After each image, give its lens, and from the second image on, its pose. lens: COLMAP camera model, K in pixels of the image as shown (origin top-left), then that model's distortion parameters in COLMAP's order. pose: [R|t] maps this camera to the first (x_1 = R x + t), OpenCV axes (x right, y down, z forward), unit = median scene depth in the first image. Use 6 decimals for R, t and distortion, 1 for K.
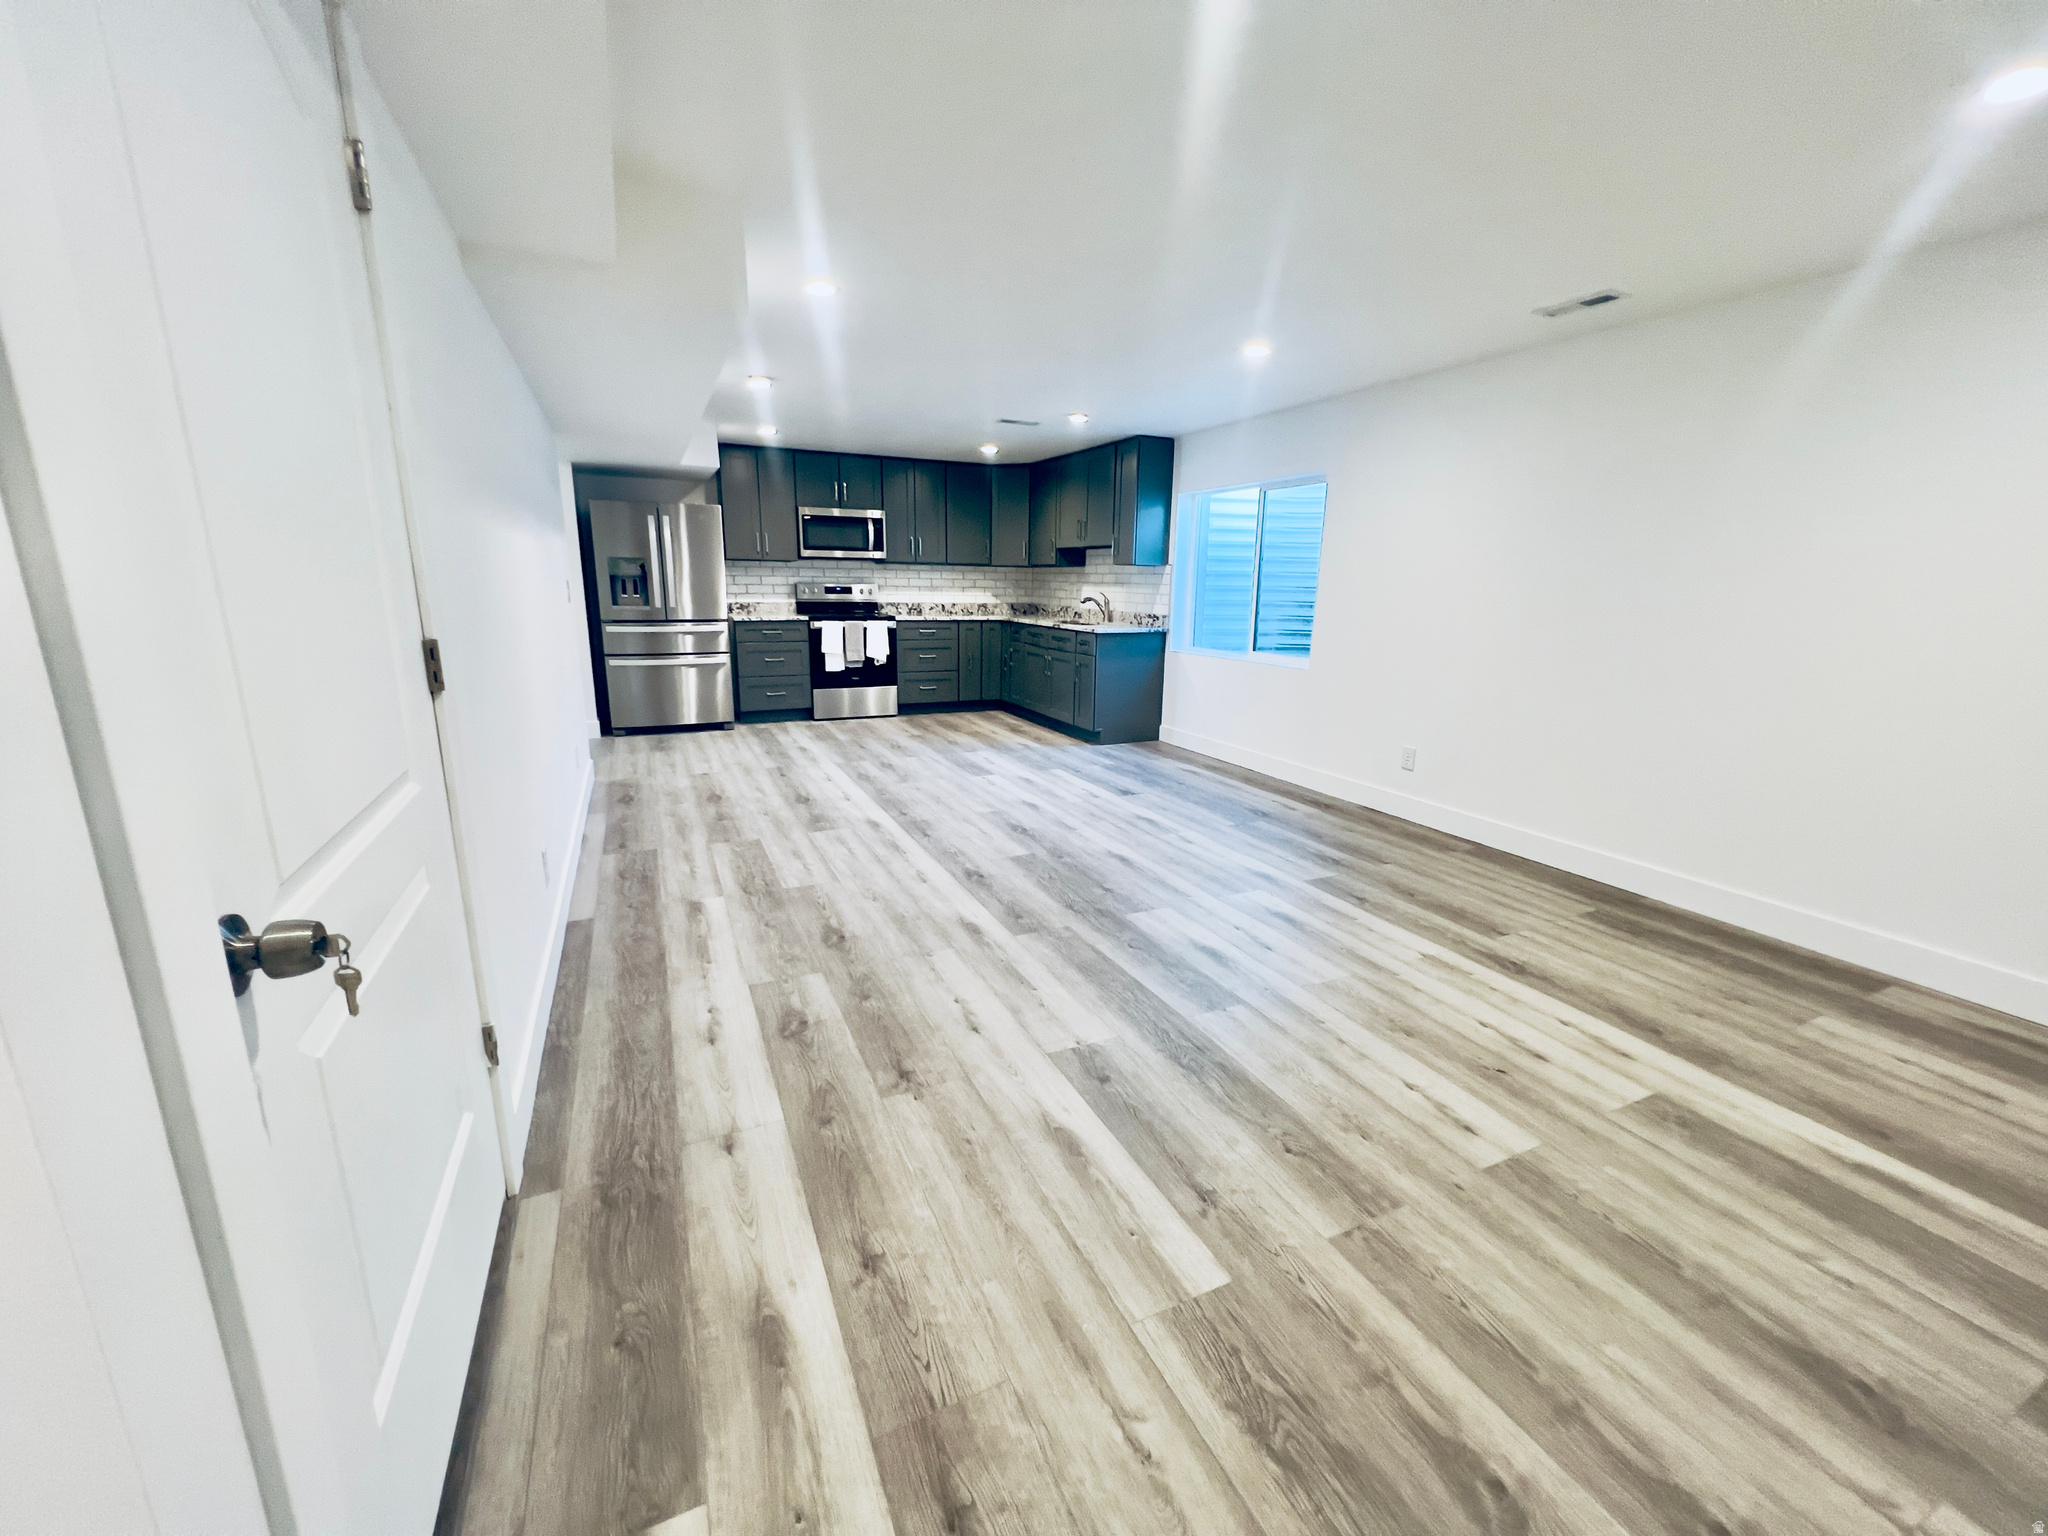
lens RADIAL K [[817.3, 0, 1027.8], [0, 817.3, 770.6], [0, 0, 1]] dist [-0.001546, 0.000206]
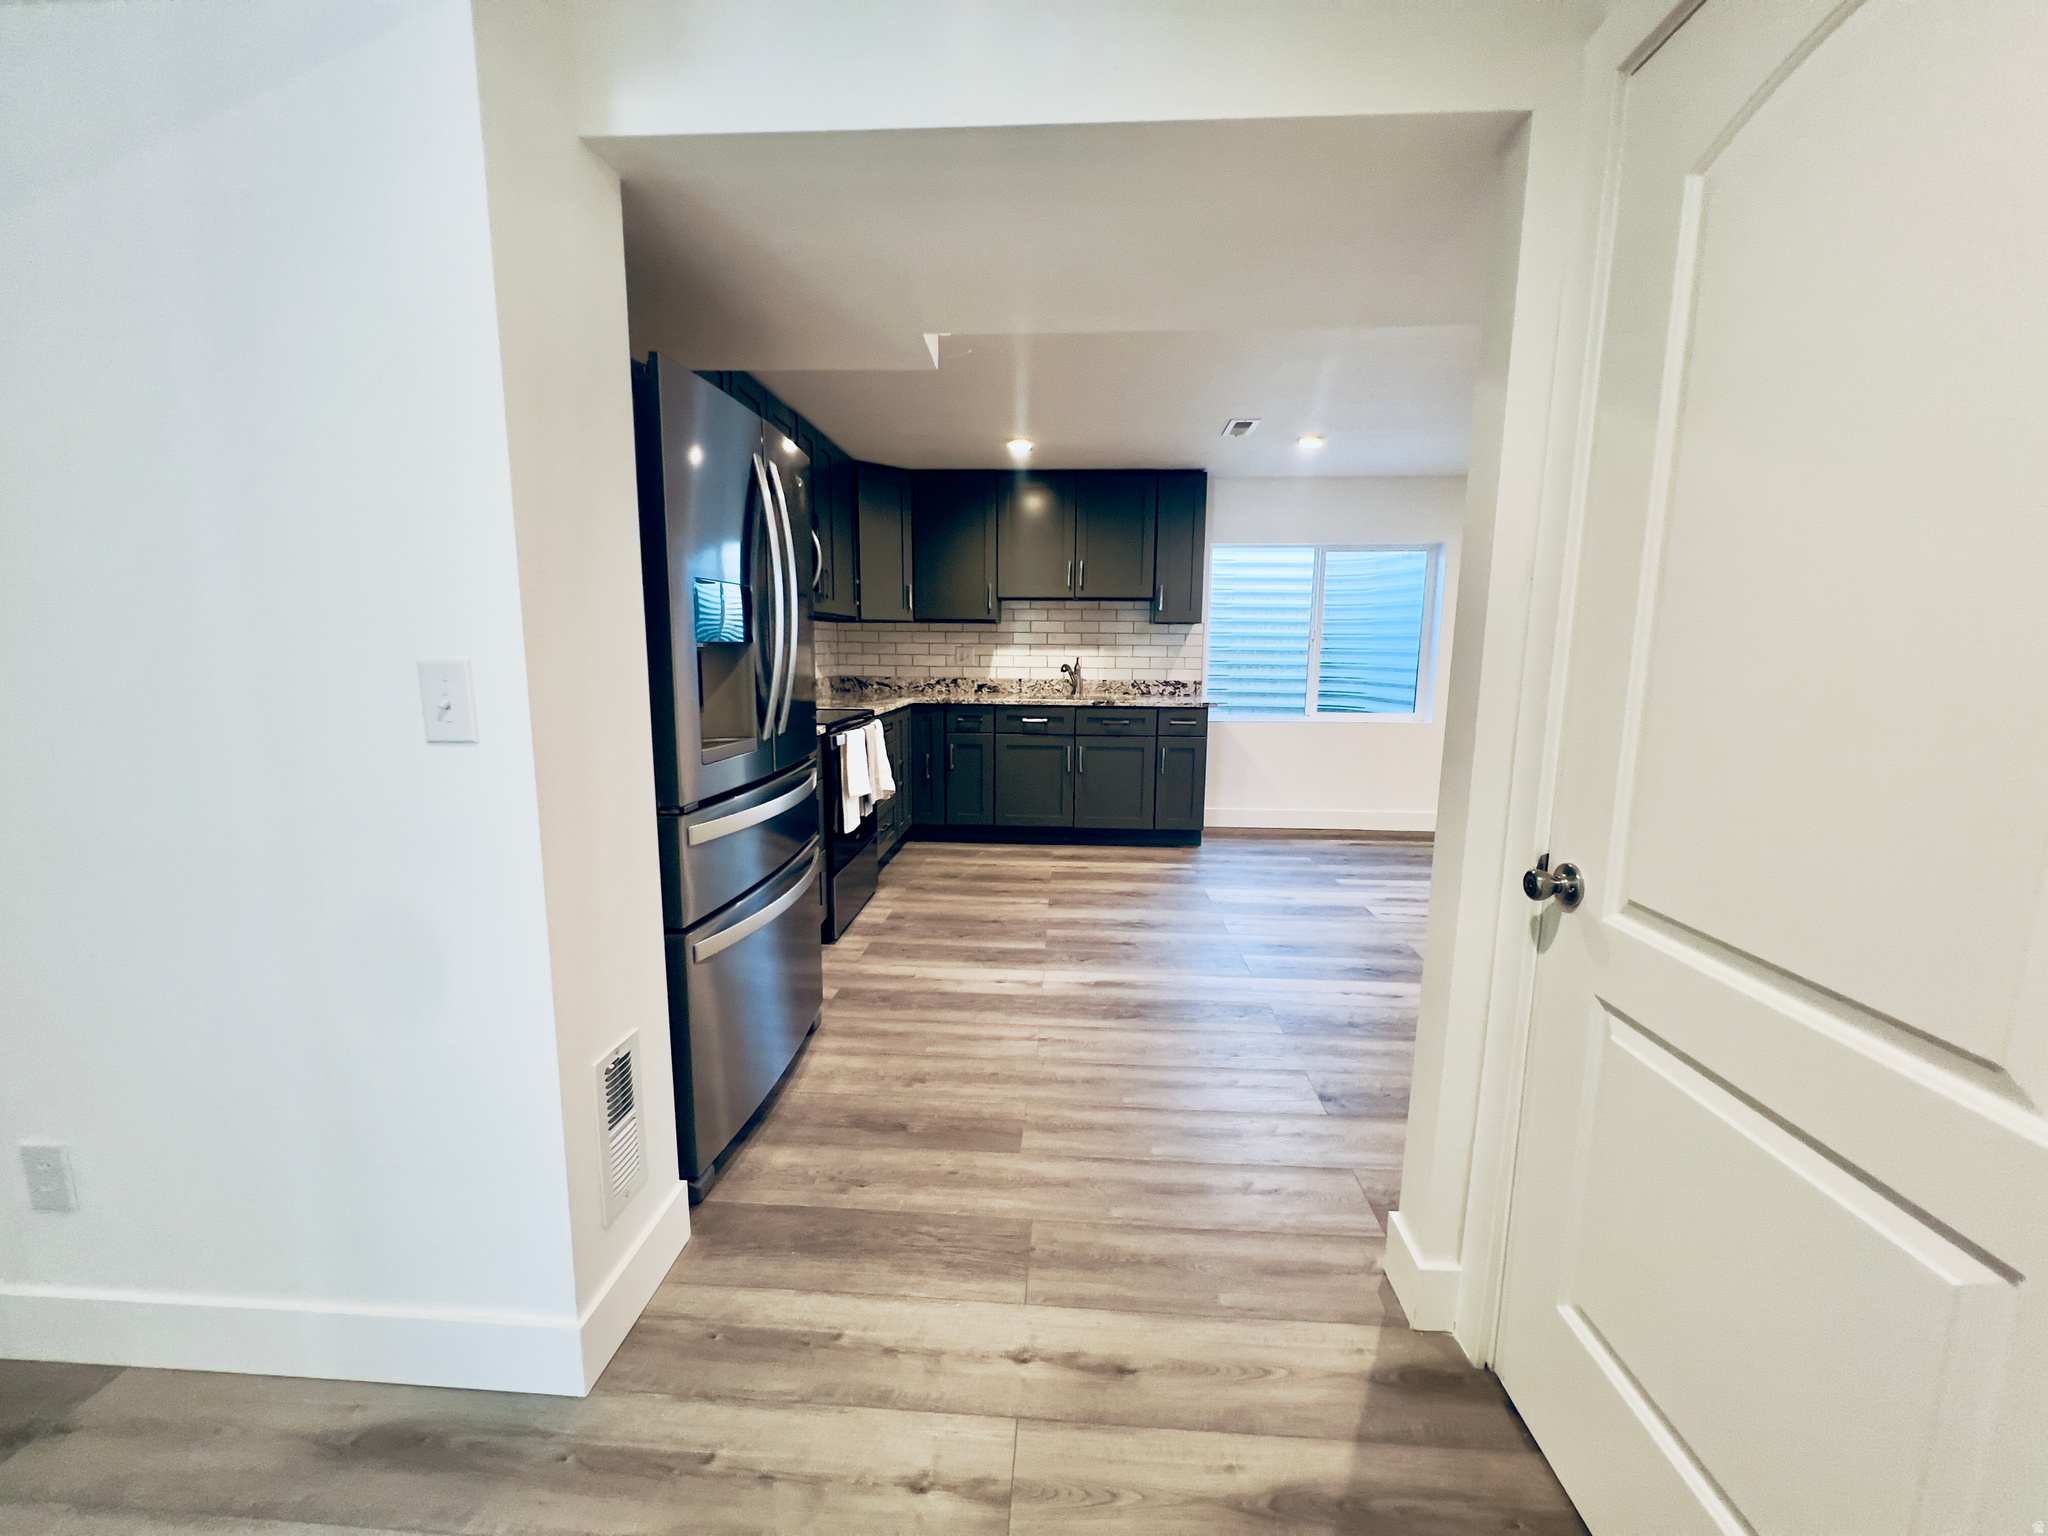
lens RADIAL K [[817.3, 0, 1027.8], [0, 817.3, 770.6], [0, 0, 1]] dist [-0.001546, 0.000206]
pose [[0.479006, -0.146346, 0.865527, -0.589471], [0.200169, 0.978238, 0.054625, -0.158376], [-0.854685, 0.147086, 0.497875, 0.645982]]
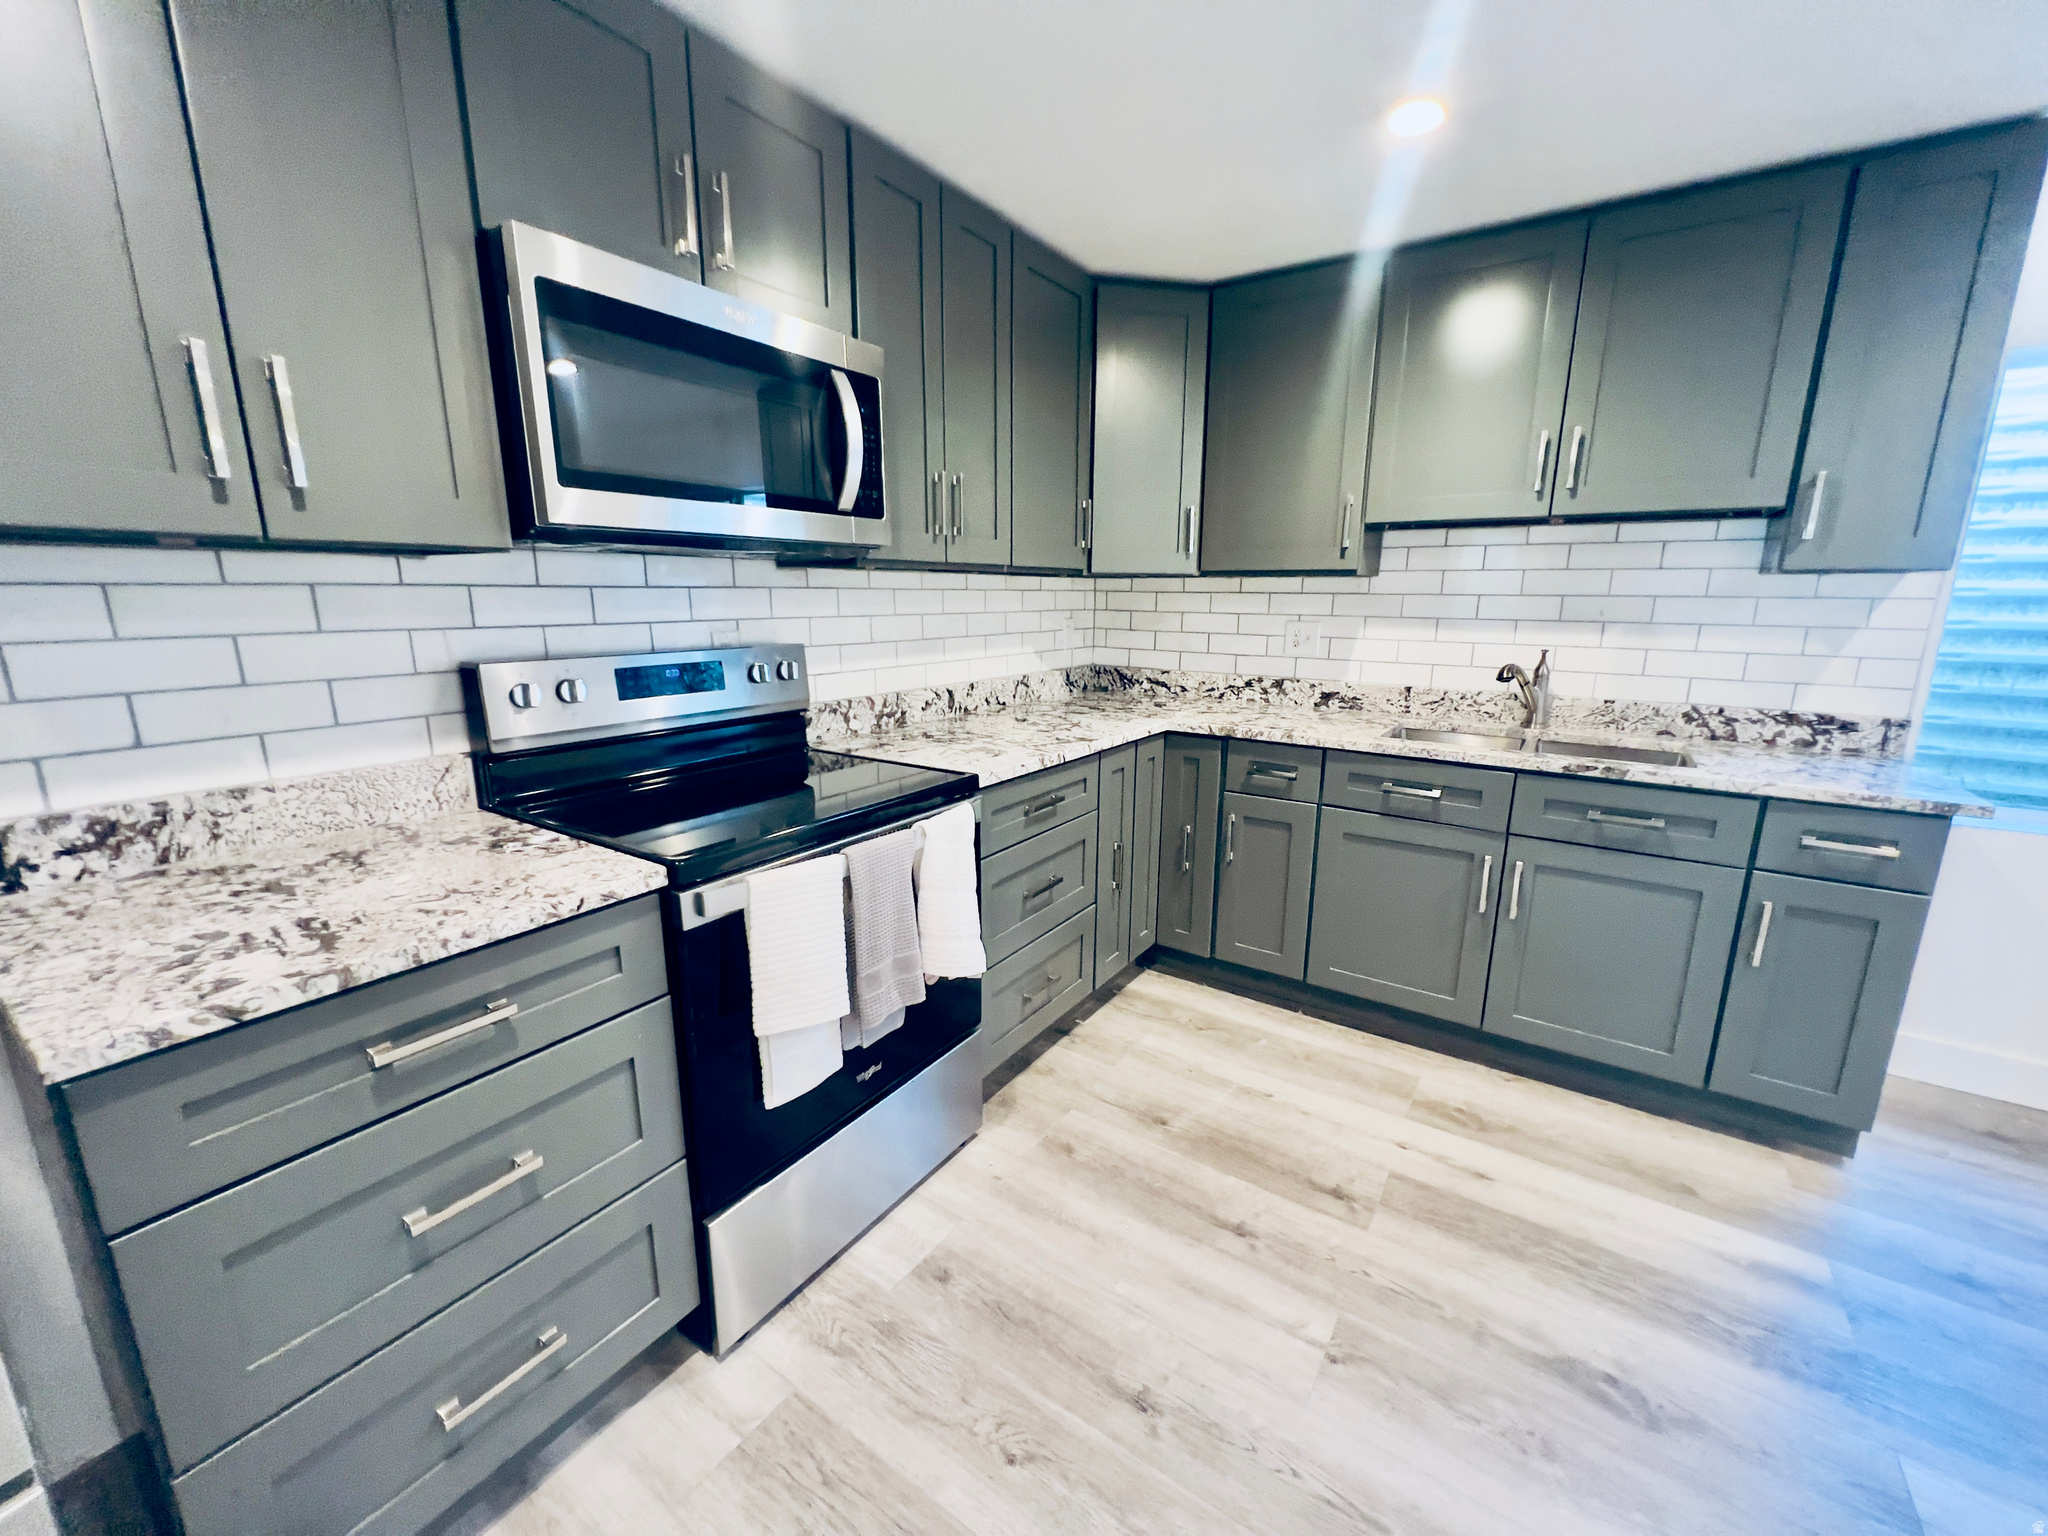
lens RADIAL K [[817.3, 0, 1027.8], [0, 817.3, 770.6], [0, 0, 1]] dist [-0.001546, 0.000206]
pose [[0.860402, -0.120852, 0.495079, -0.272712], [0.124165, 0.991912, 0.026345, -0.194951], [-0.494259, 0.038804, 0.868448, 0.773418]]
